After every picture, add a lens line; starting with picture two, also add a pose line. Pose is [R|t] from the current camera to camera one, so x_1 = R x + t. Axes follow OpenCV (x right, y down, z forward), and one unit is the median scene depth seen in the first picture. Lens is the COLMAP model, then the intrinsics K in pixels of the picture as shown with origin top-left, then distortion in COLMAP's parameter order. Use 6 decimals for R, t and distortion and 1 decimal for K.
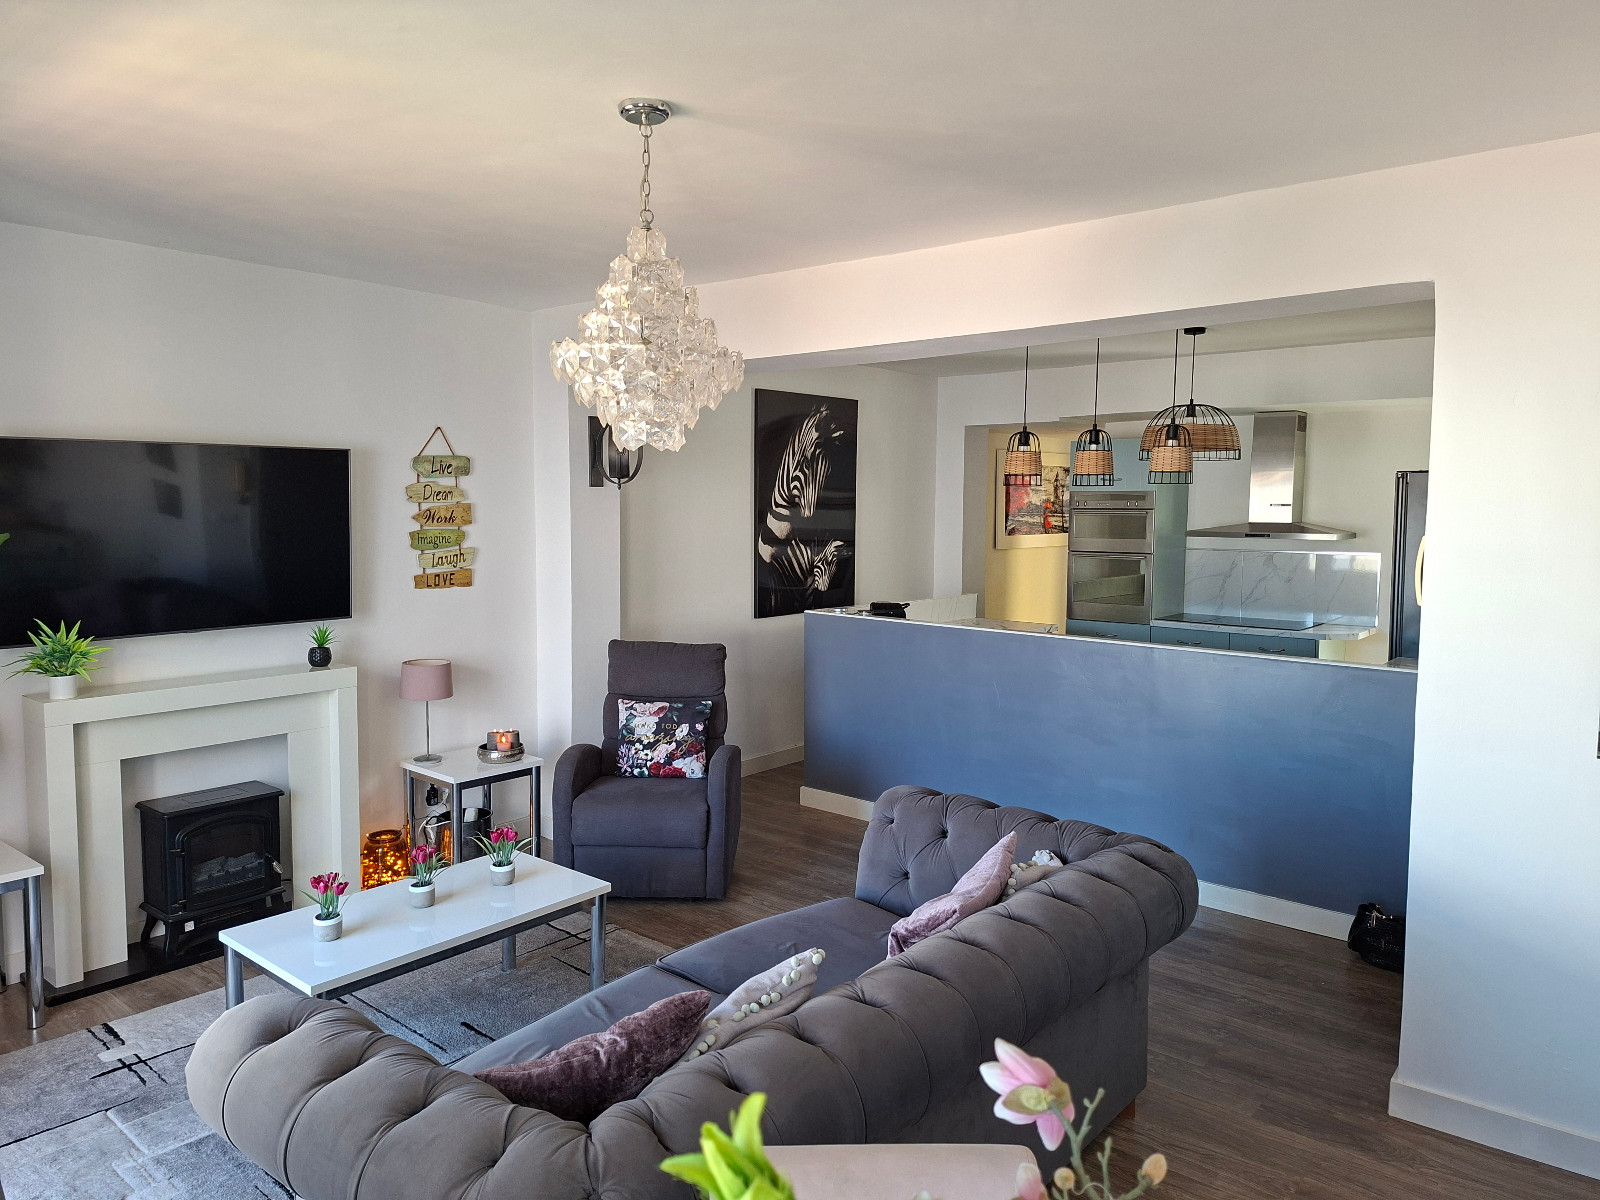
lens RADIAL K [[1097.7, 0, 801.4], [0, 1097.7, 592.7], [0, 0, 1]] dist [0.065992, -0.057786]
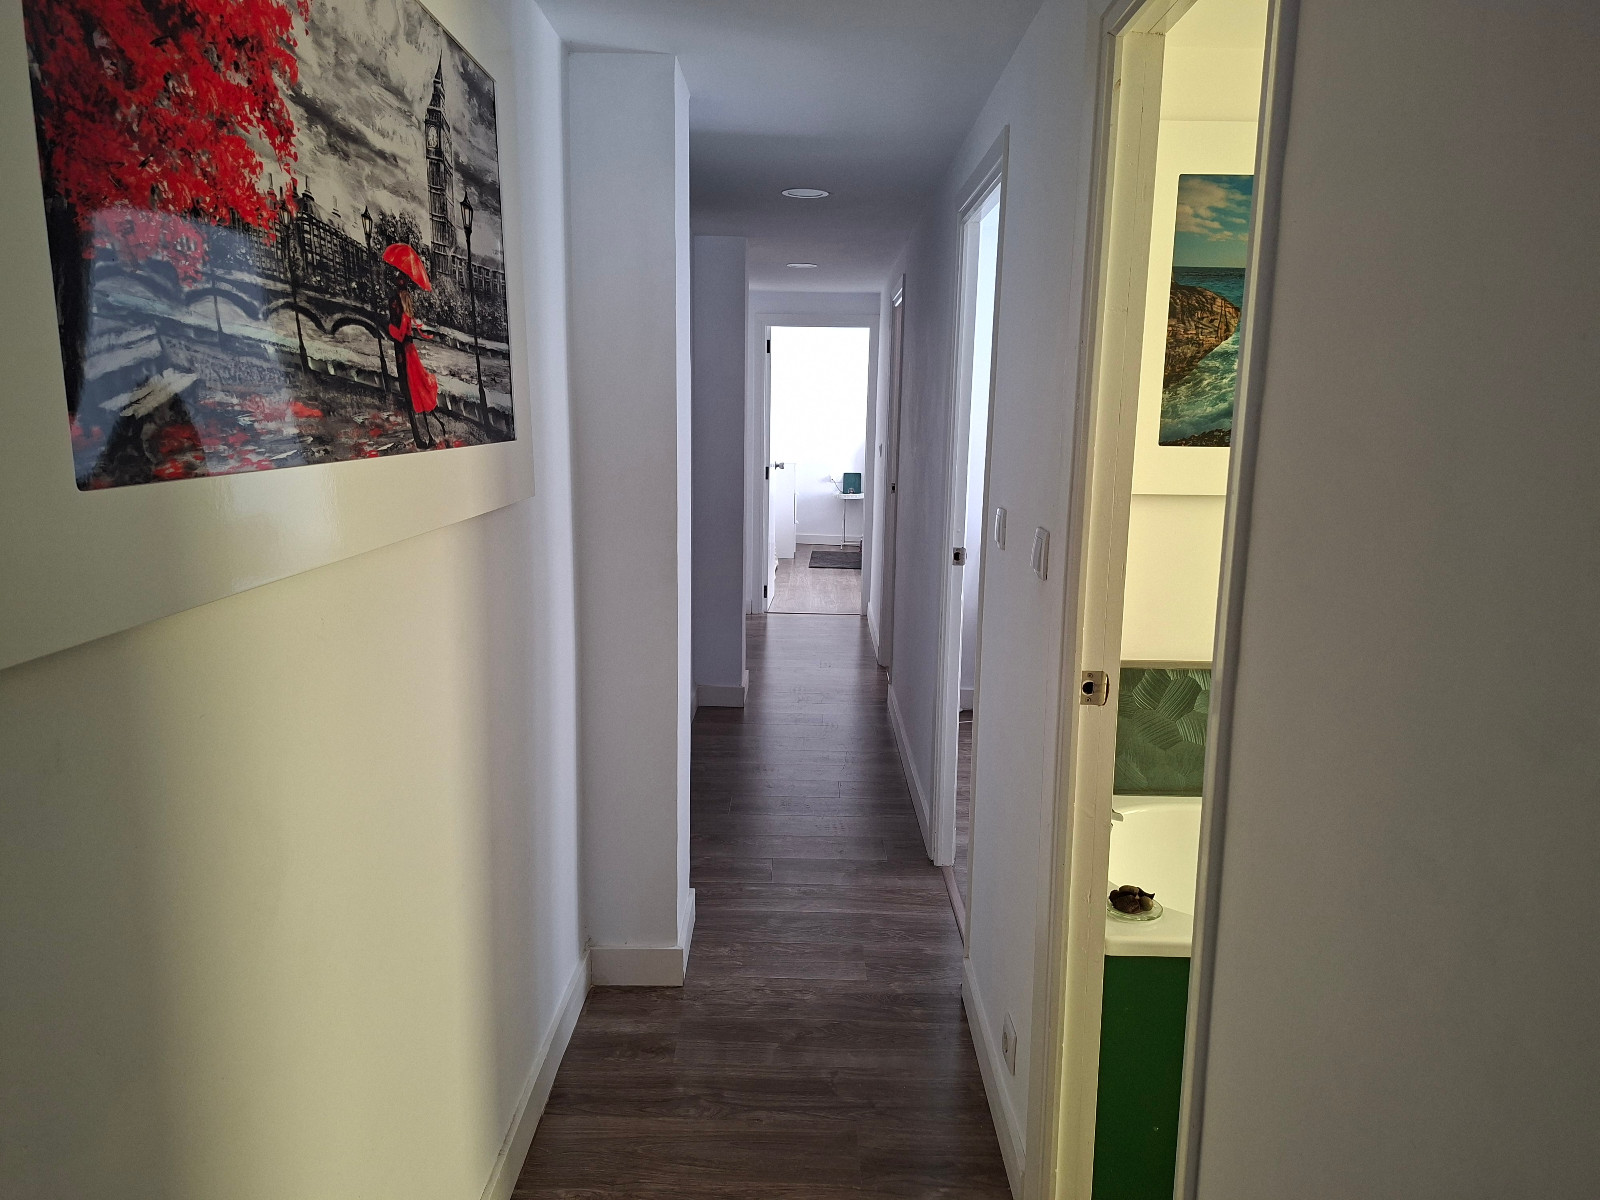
lens RADIAL K [[1097.7, 0, 799.6], [0, 1097.7, 599.0], [0, 0, 1]] dist [0.065992, -0.057786]
pose [[0.768802, -0.103934, 0.630985, 0.364277], [0.039594, 0.992547, 0.115248, -0.108394], [-0.638260, -0.063619, 0.767187, 1.892690]]
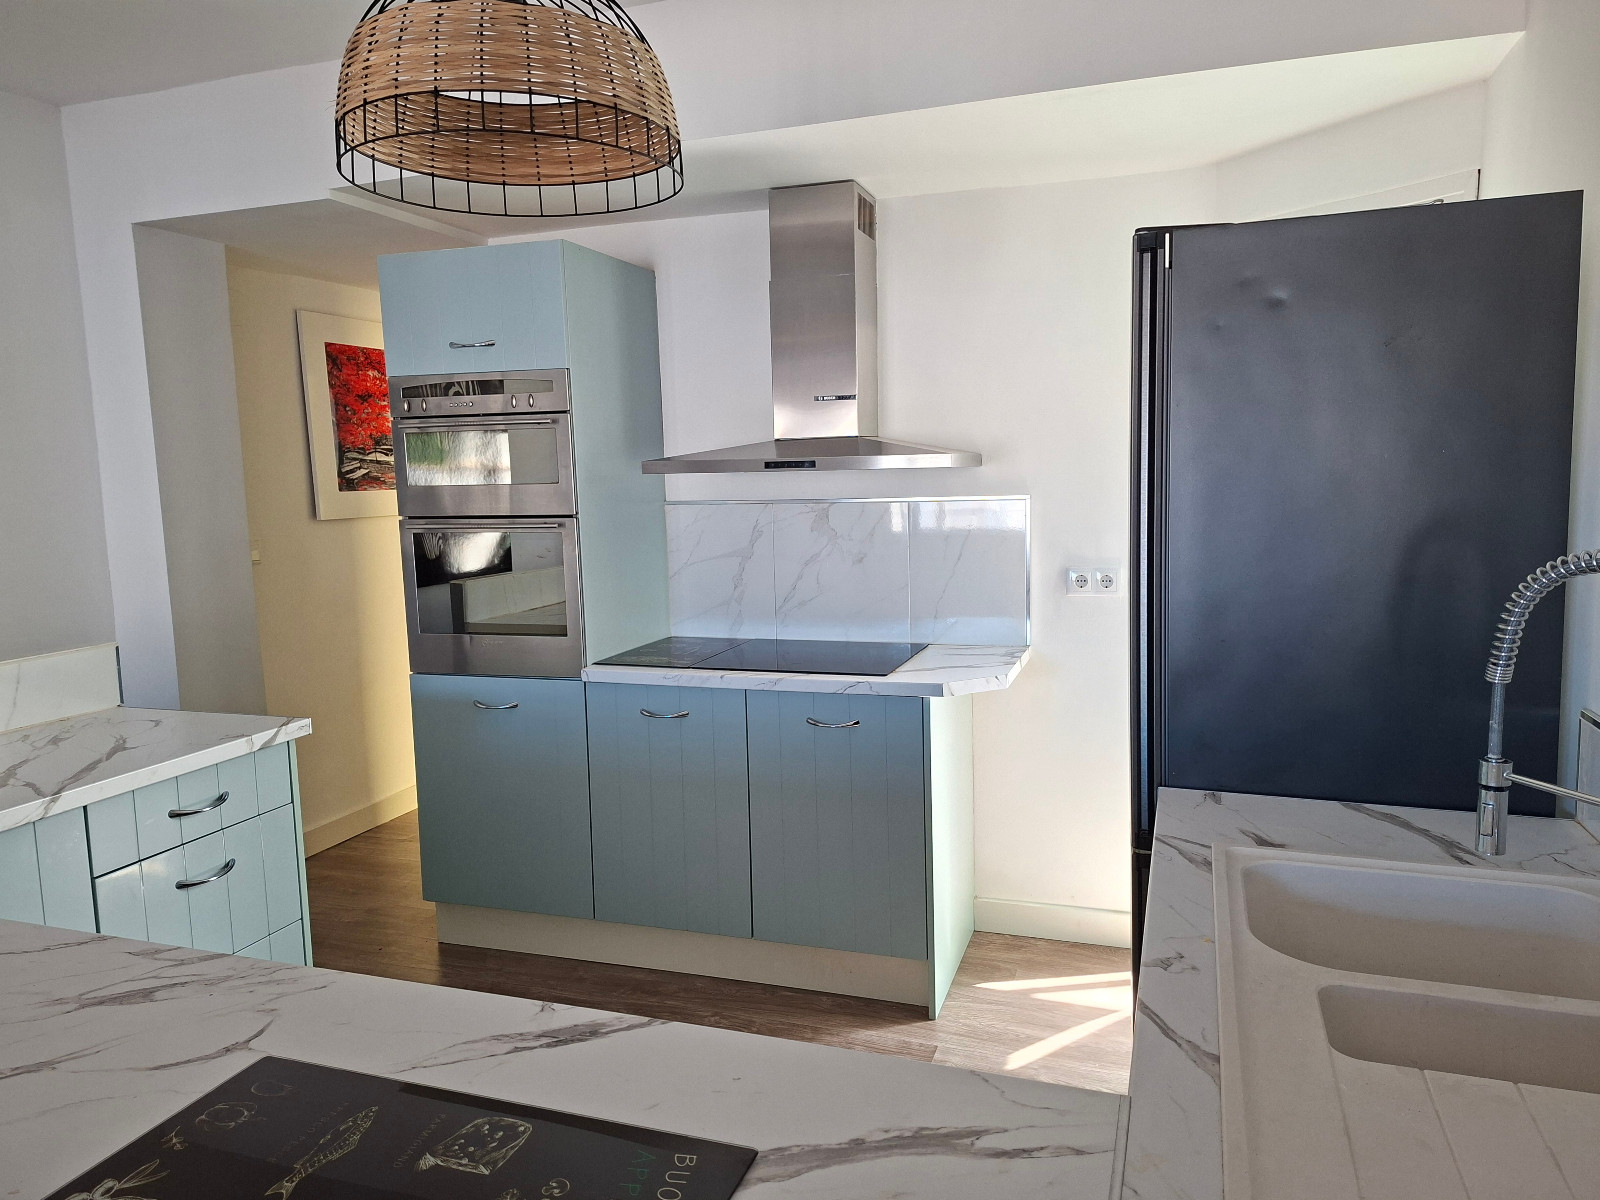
lens RADIAL K [[1097.7, 0, 806.1], [0, 1097.7, 604.7], [0, 0, 1]] dist [0.065992, -0.057786]
pose [[0.936165, -0.071304, 0.344254, 0.436702], [0.057713, 0.997101, 0.049582, -0.029101], [-0.346792, -0.026549, 0.937566, 0.972768]]
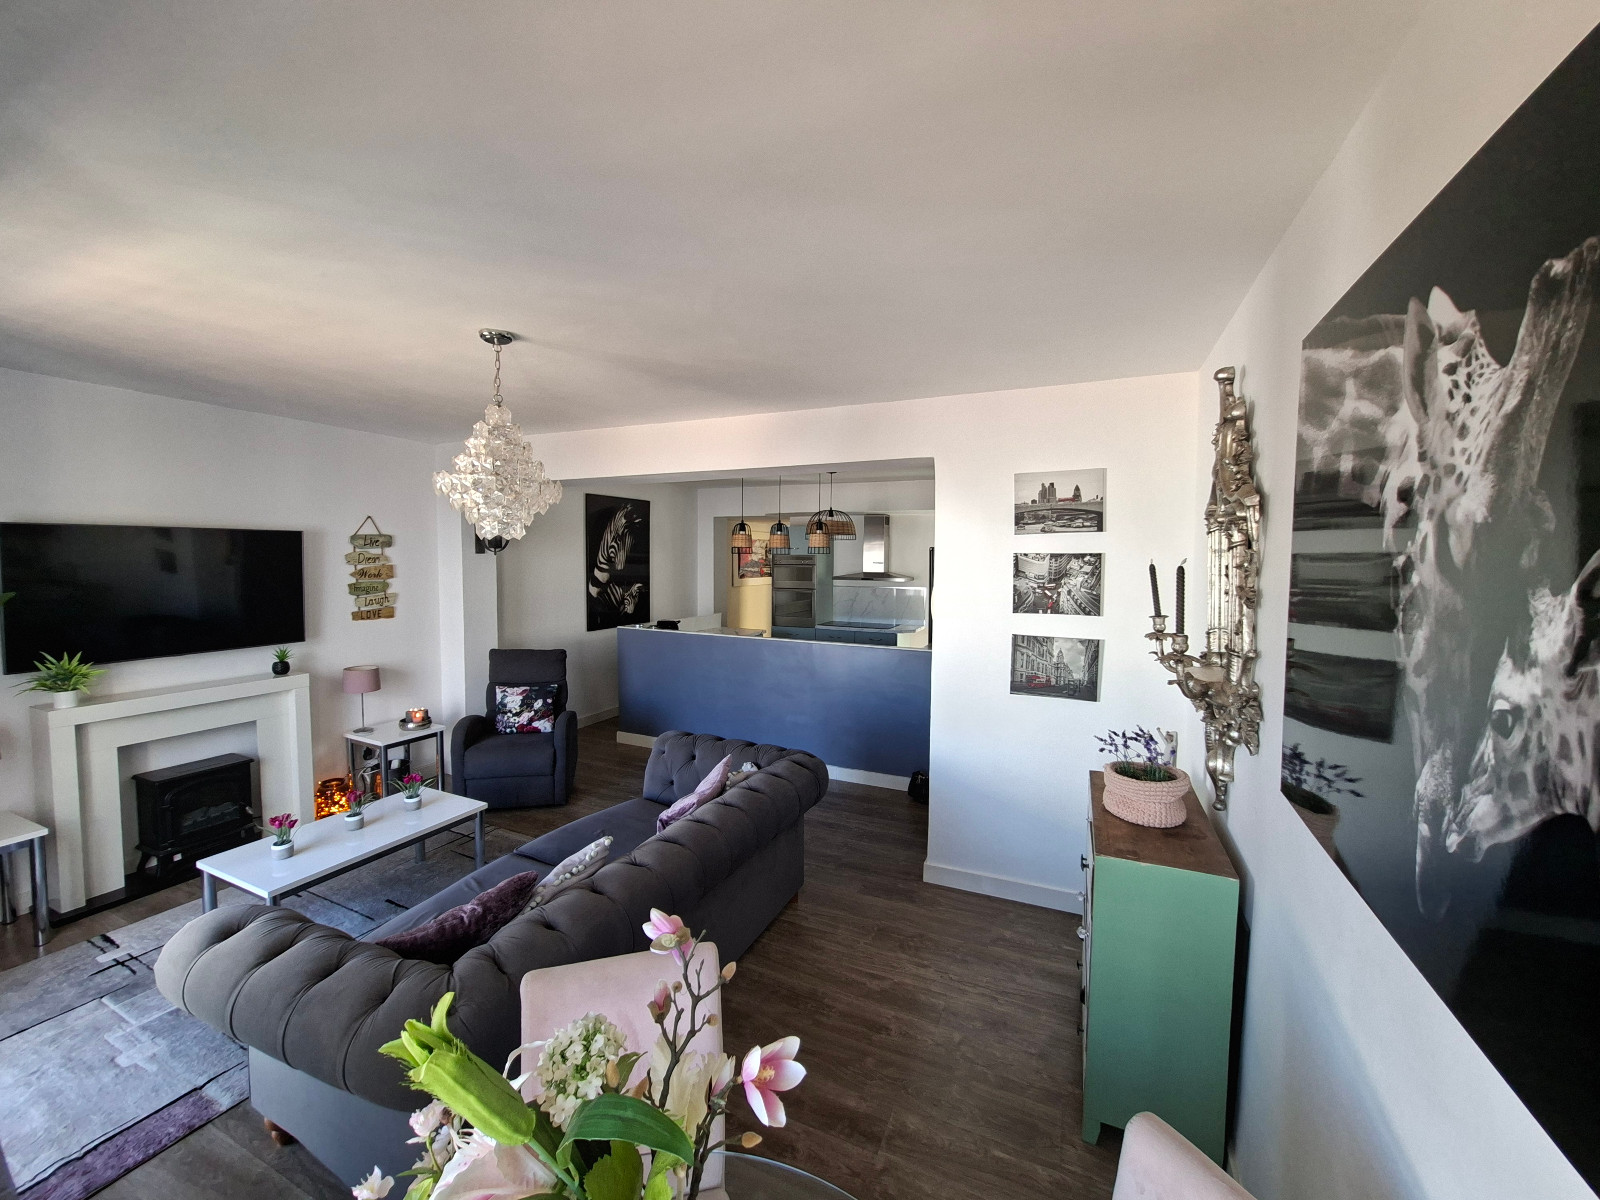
lens RADIAL K [[628.8, 0, 797.4], [0, 628.8, 597.2], [0, 0, 1]] dist [-0.008061, 0.002956]
pose [[0.965572, -0.015874, 0.259650, 0.028541], [0.019936, 0.999716, -0.013018, -0.015148], [-0.259370, 0.017746, 0.965615, -0.007985]]
